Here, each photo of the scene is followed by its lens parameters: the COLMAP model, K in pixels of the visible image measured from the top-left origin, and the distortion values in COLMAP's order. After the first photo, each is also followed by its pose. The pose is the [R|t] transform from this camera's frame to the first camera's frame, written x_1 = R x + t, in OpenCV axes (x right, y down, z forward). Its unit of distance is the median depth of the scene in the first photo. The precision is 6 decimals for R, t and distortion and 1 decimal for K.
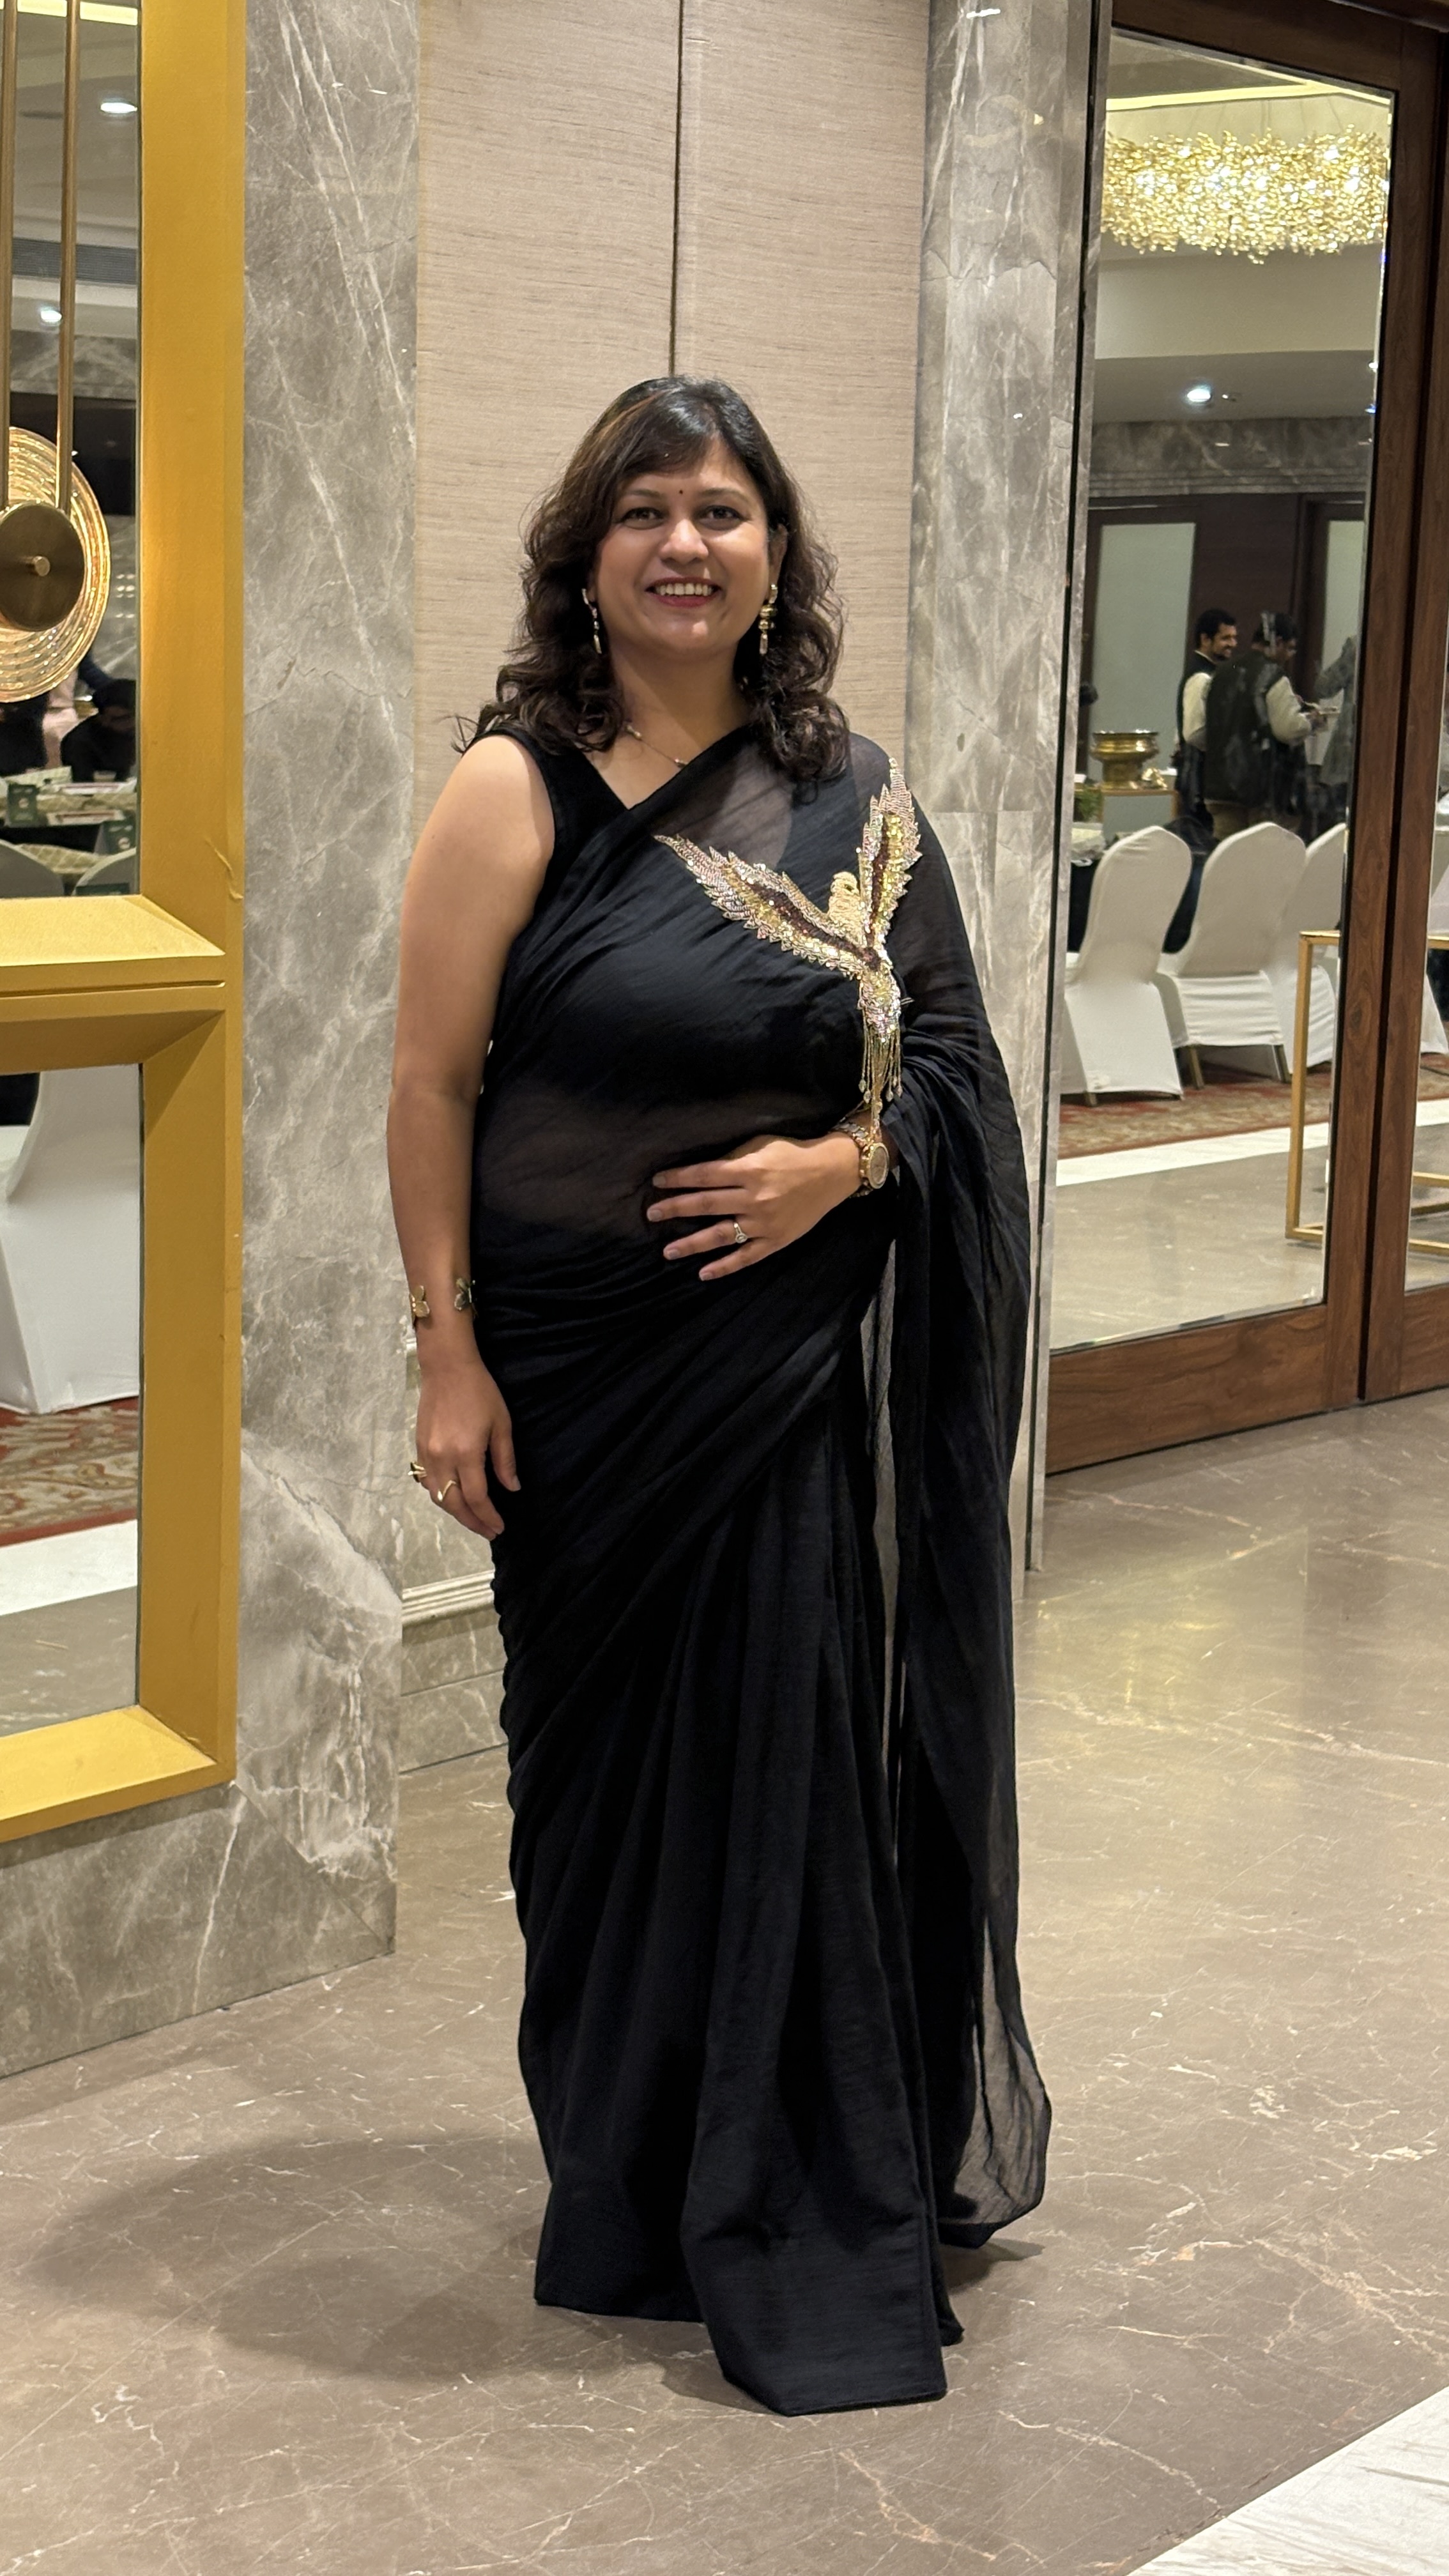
lens RADIAL K [[4026.6, 0, 724.5], [0, 4026.6, 1288.0], [0, 0, 1]] dist [0.274707, -1.210916]
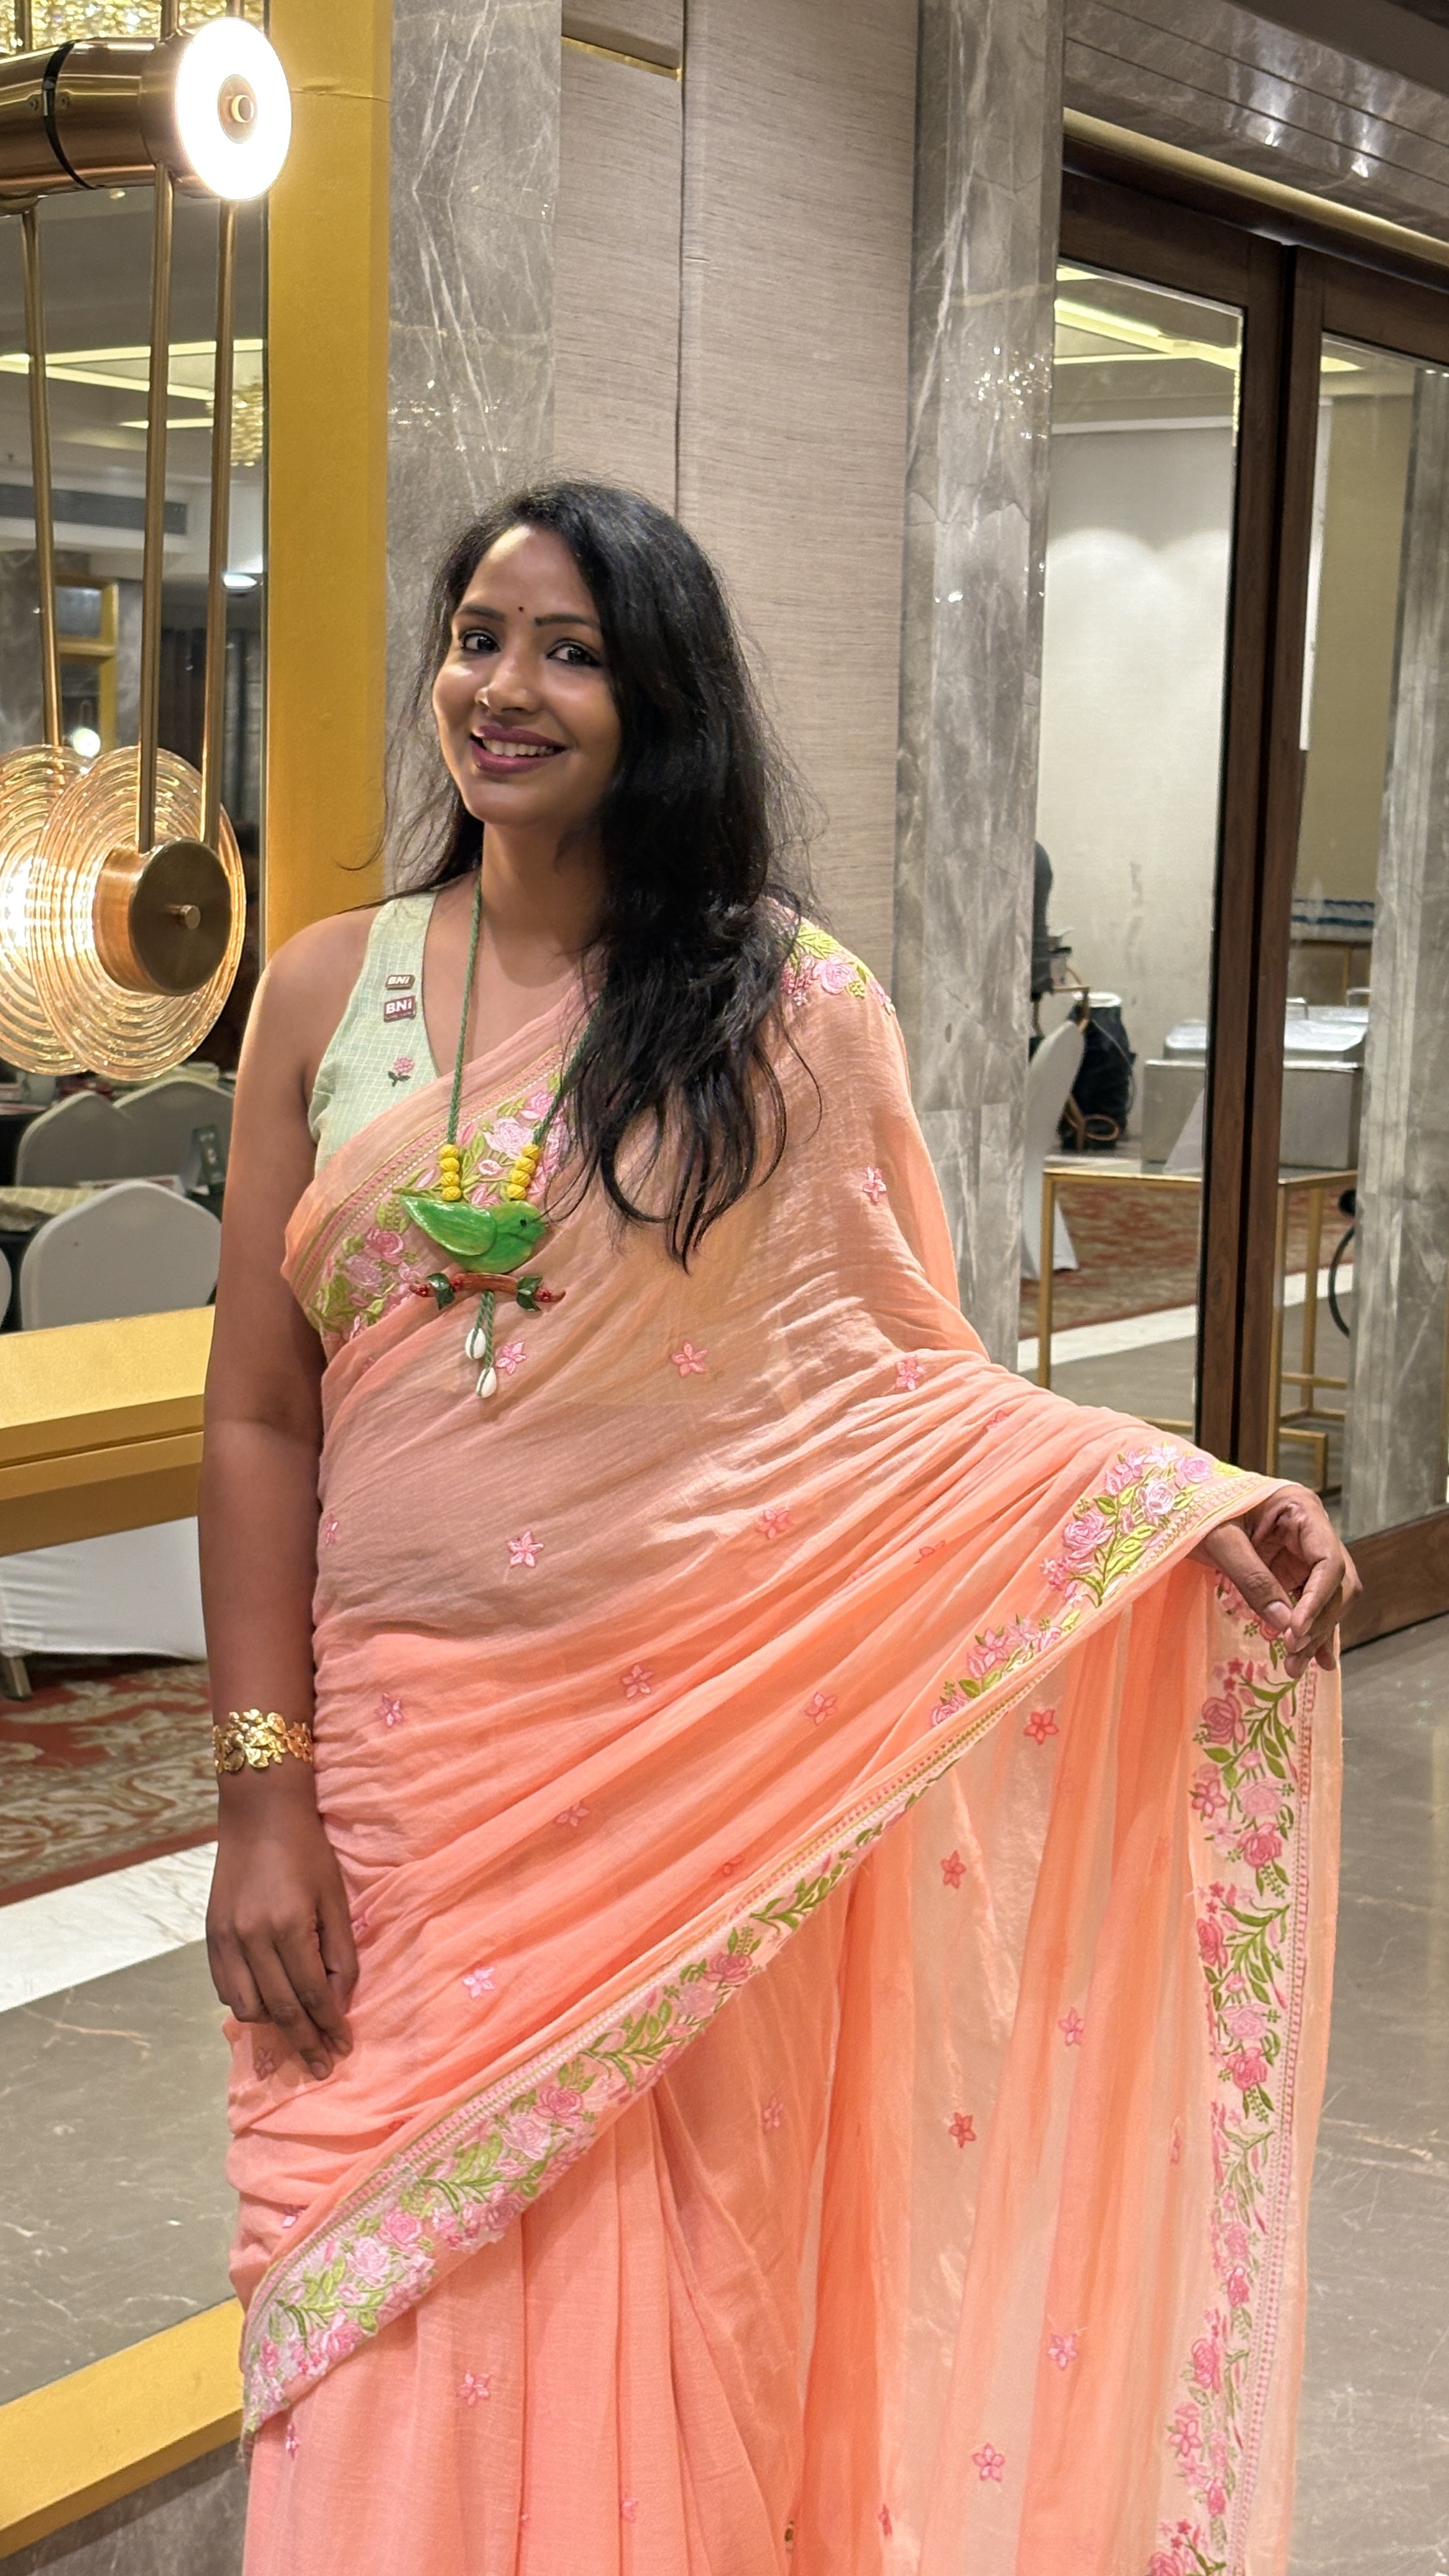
lens RADIAL K [[4026.6, 0, 724.5], [0, 4026.6, 1288.0], [0, 0, 1]] dist [0.274707, -1.210916]
pose [[0.989507, -0.023123, 0.142621, -0.121973], [0.028693, 0.998899, -0.037121, -0.048030], [-0.141606, 0.040823, 0.989081, 0.131104]]
